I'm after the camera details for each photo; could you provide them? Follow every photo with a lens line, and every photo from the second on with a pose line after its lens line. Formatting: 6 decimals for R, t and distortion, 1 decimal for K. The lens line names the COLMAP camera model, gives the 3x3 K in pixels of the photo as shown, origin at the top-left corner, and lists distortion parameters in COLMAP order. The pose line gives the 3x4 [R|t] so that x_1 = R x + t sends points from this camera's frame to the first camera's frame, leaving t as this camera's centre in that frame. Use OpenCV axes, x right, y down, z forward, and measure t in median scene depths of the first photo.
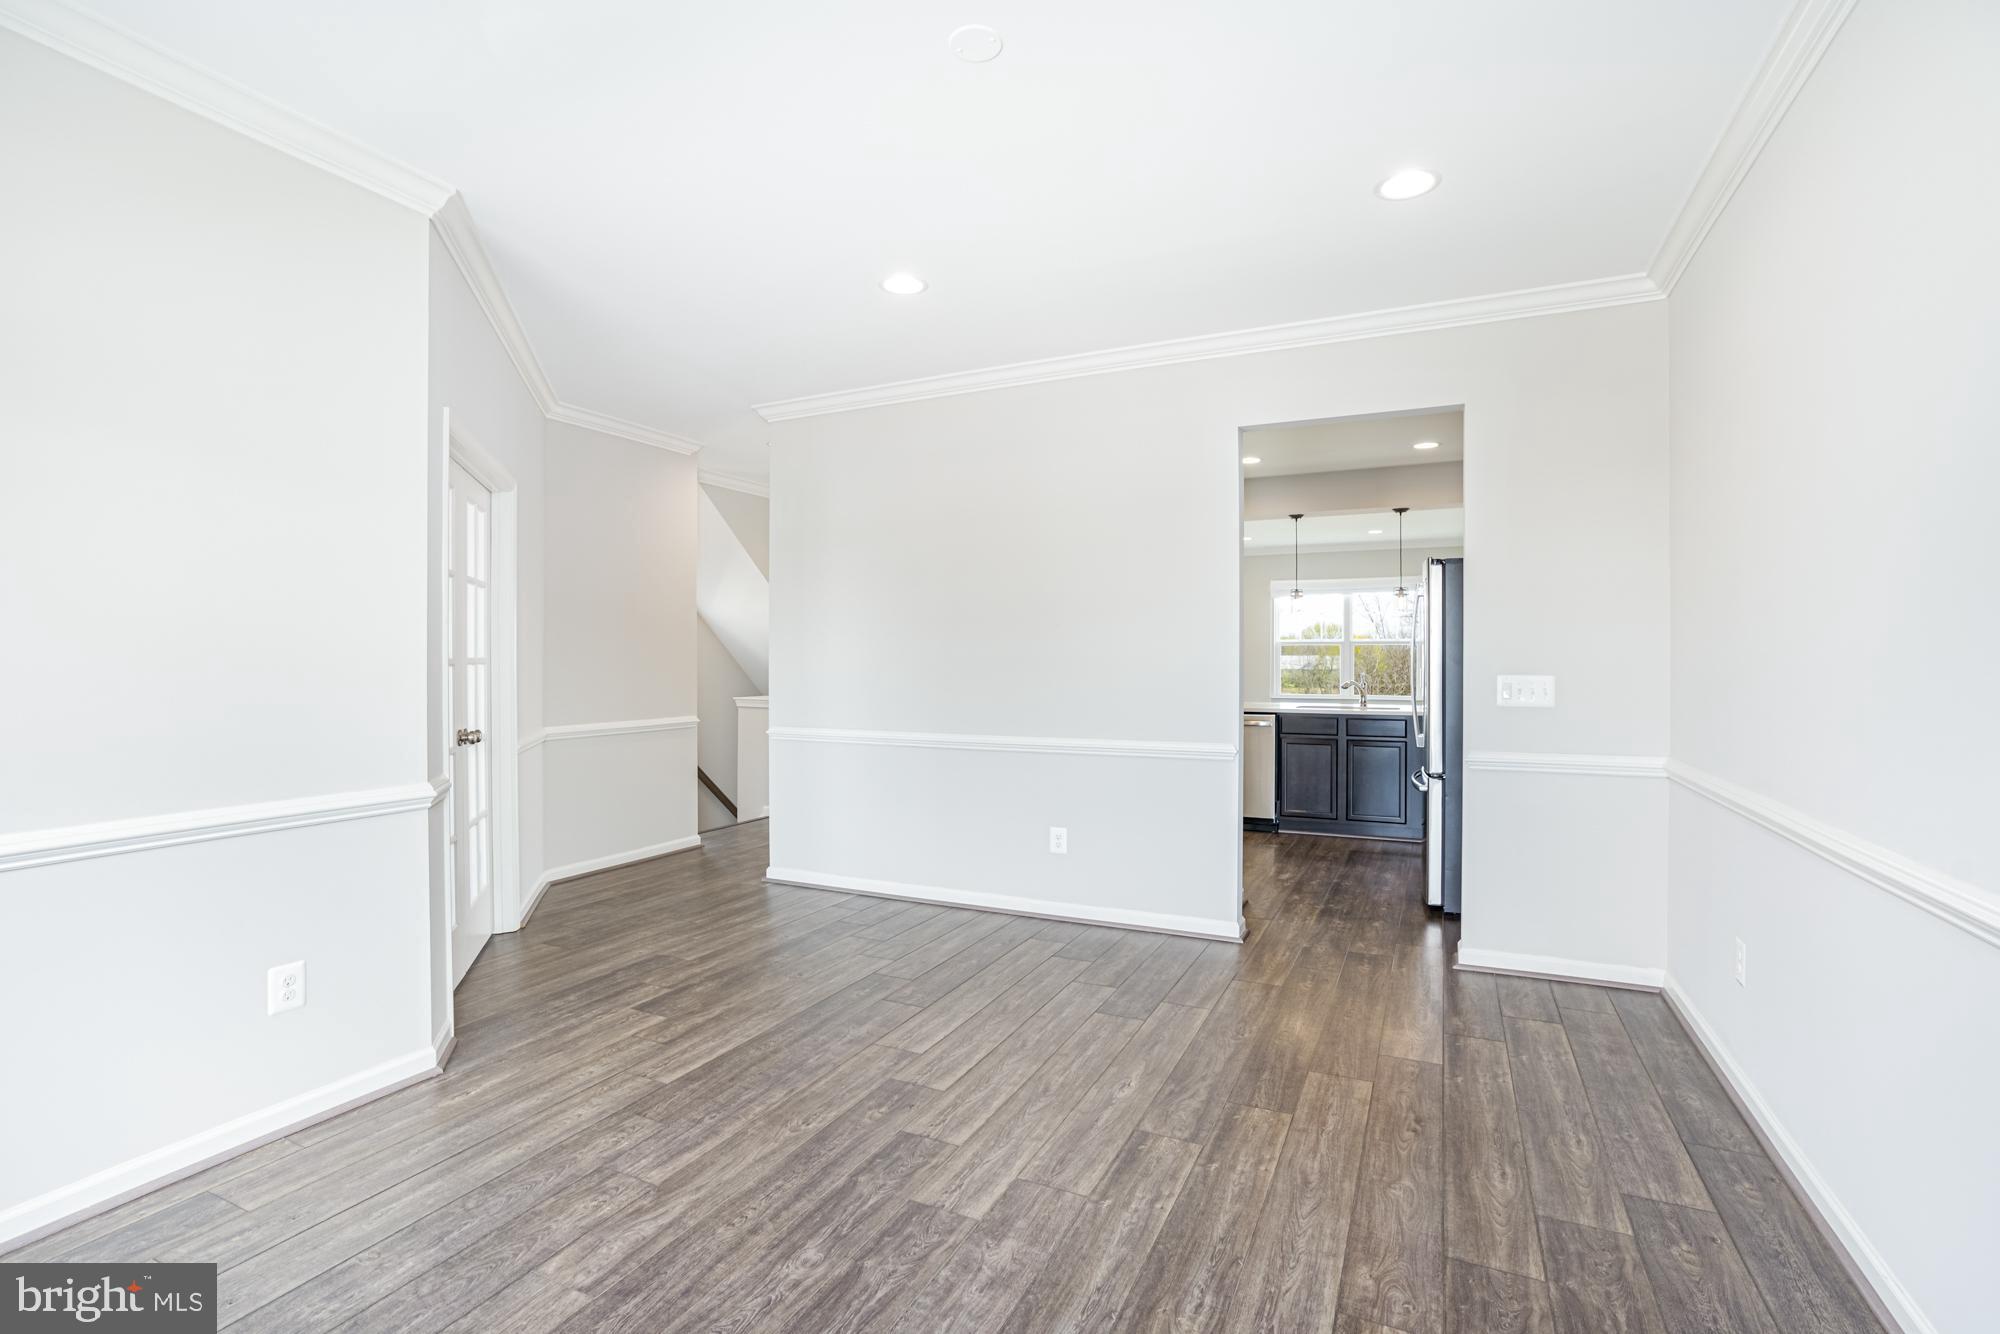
lens RADIAL K [[918.9, 0, 994.5], [0, 918.9, 656.4], [0, 0, 1]] dist [-0.043821, 0.017203]
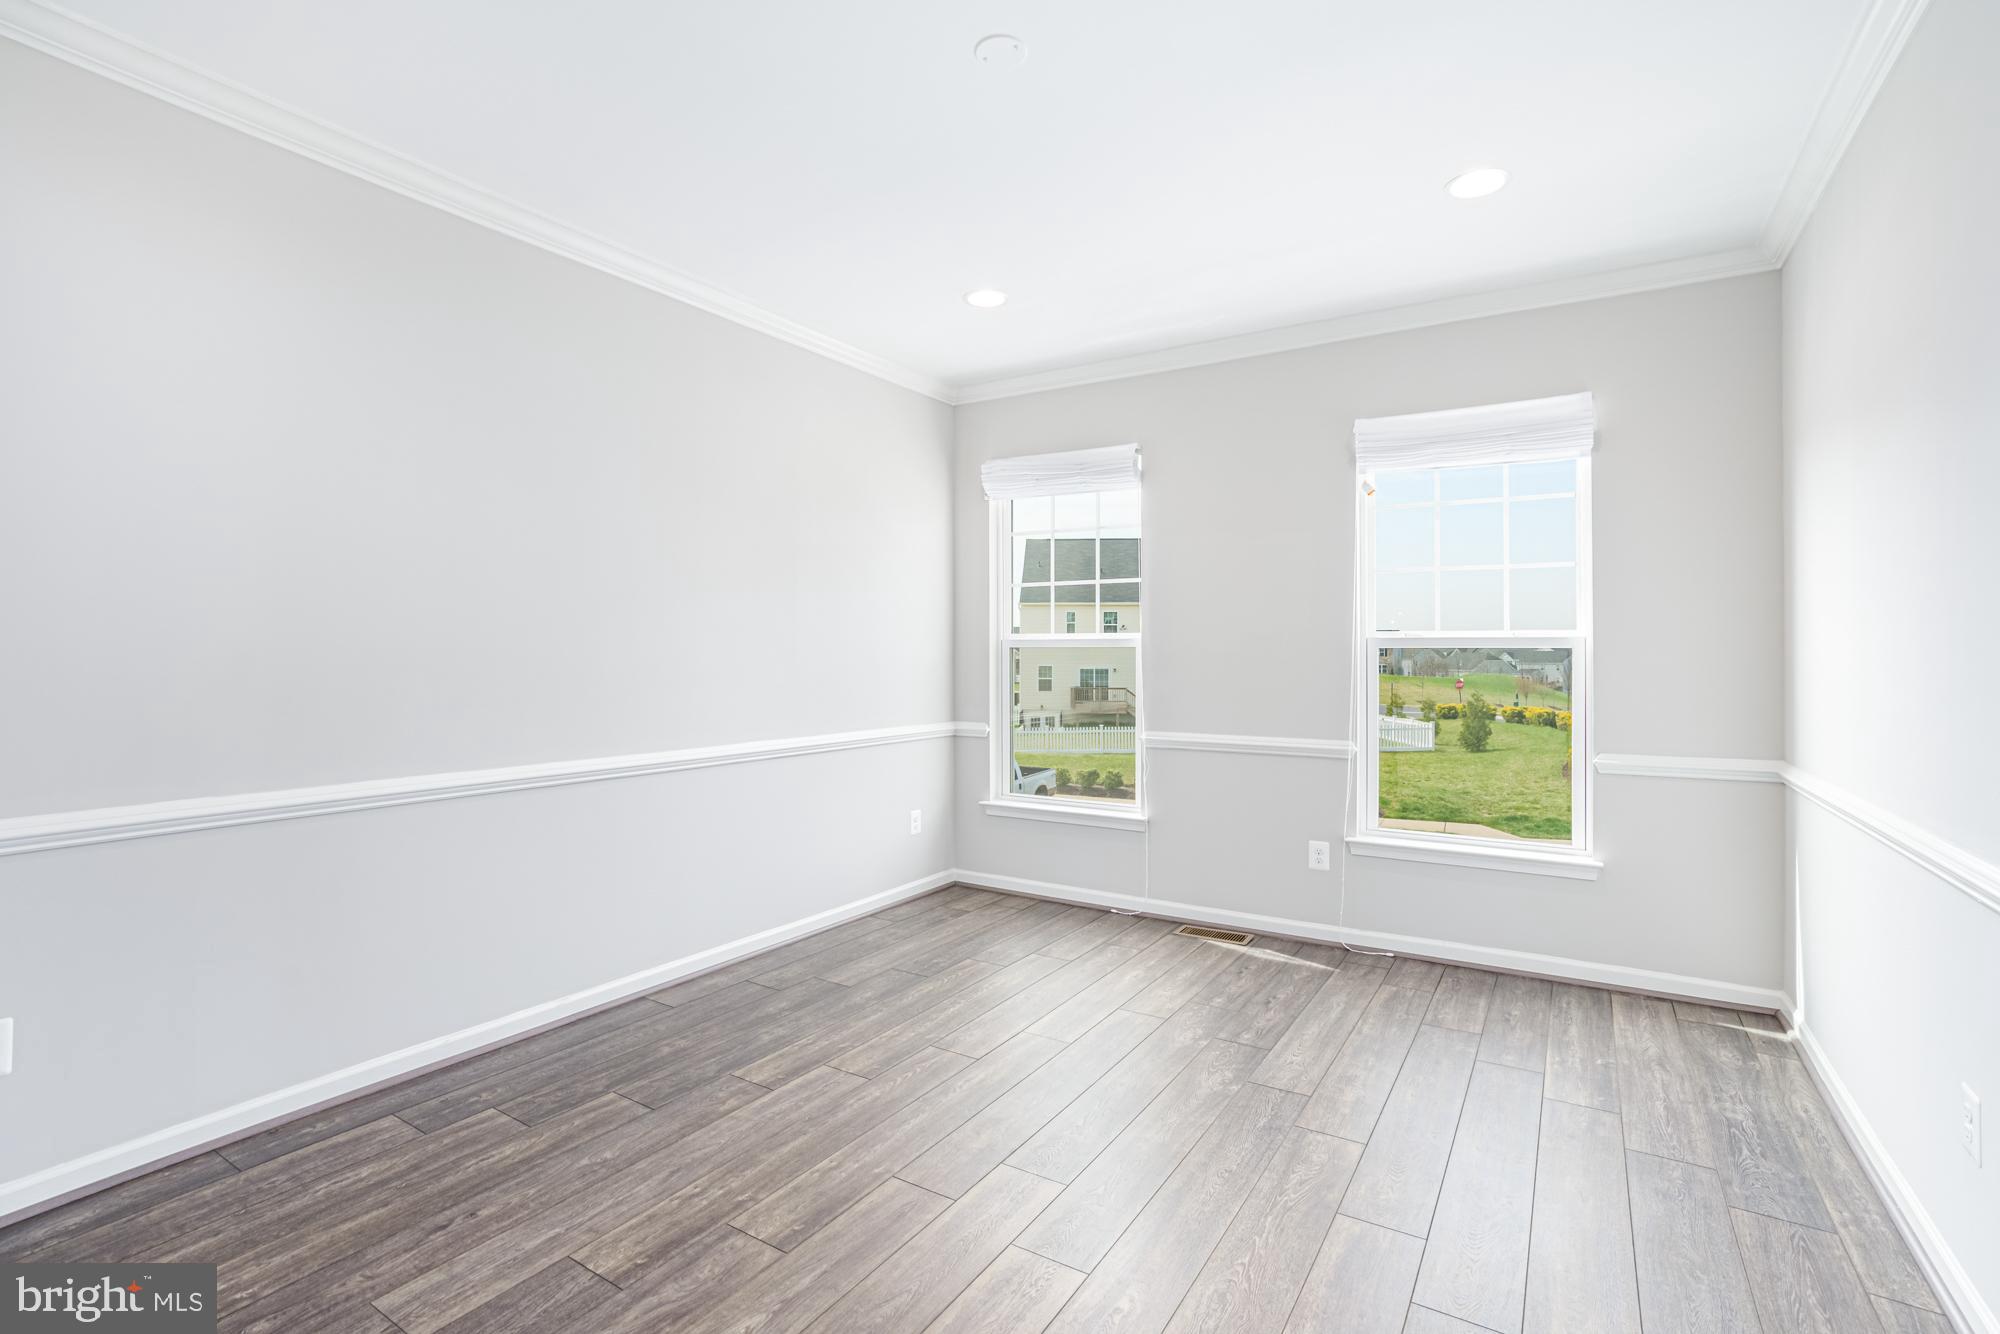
lens RADIAL K [[918.9, 0, 1006.4], [0, 918.9, 646.5], [0, 0, 1]] dist [-0.043821, 0.017203]
pose [[-0.994727, 0.003859, 0.102489, -0.124110], [0.002479, 0.999905, -0.013584, 0.011193], [-0.102532, -0.013258, -0.994641, 1.908250]]
